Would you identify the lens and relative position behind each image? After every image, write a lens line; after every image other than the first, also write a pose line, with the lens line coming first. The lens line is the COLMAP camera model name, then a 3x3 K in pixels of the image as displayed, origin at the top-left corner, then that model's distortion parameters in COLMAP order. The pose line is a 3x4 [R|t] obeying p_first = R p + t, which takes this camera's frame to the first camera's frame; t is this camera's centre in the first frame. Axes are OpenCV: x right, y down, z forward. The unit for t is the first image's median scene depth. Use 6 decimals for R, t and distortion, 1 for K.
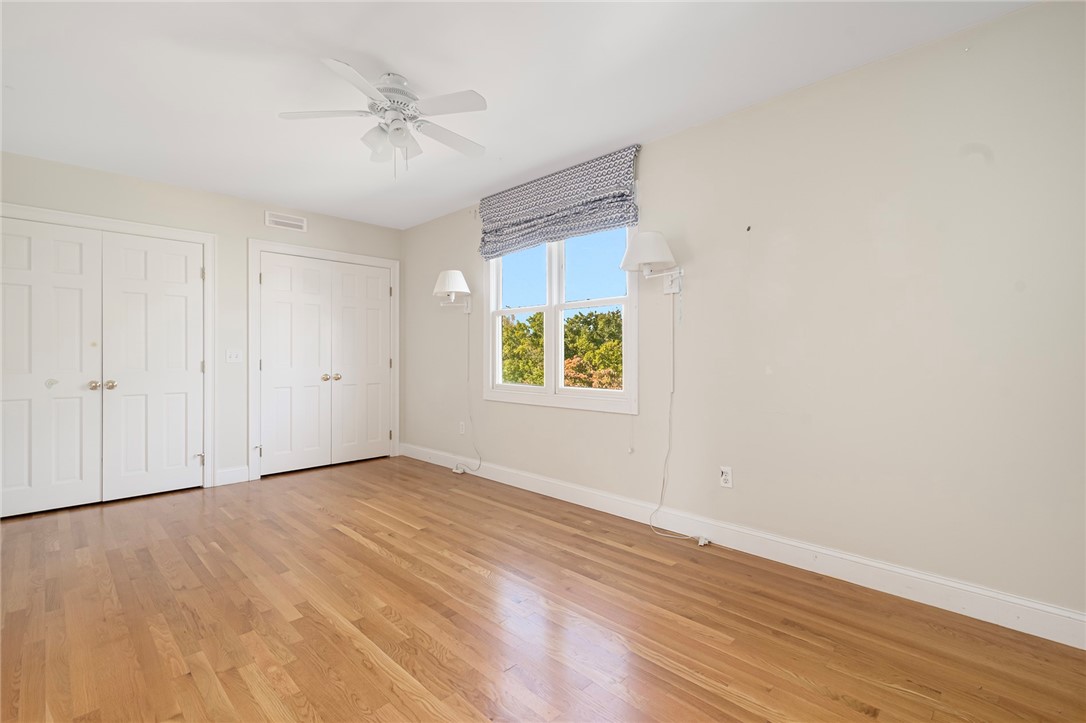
lens RADIAL K [[503.2, 0, 547.1], [0, 503.2, 356.1], [0, 0, 1]] dist [0.017484, -0.007650]
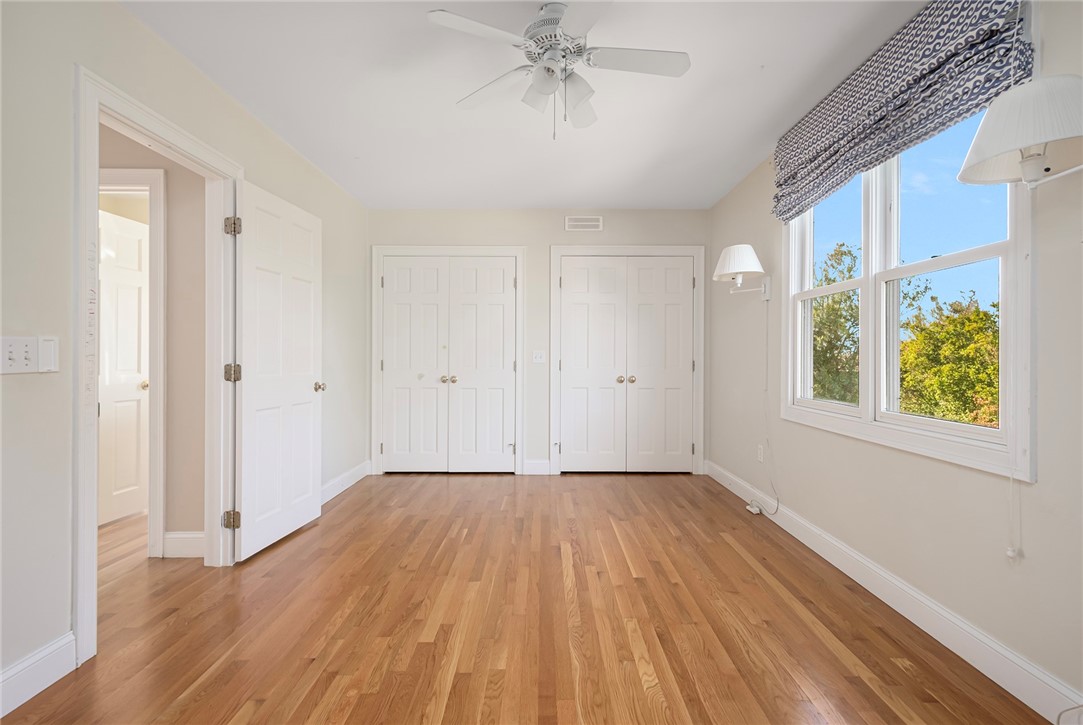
lens RADIAL K [[501.8, 0, 545.6], [0, 501.8, 357.1], [0, 0, 1]] dist [0.017484, -0.007650]
pose [[0.695492, 0.004040, -0.718522, 0.195520], [-0.005416, 0.999985, 0.000380, 0.000230], [0.718513, 0.003628, 0.695504, 0.323929]]
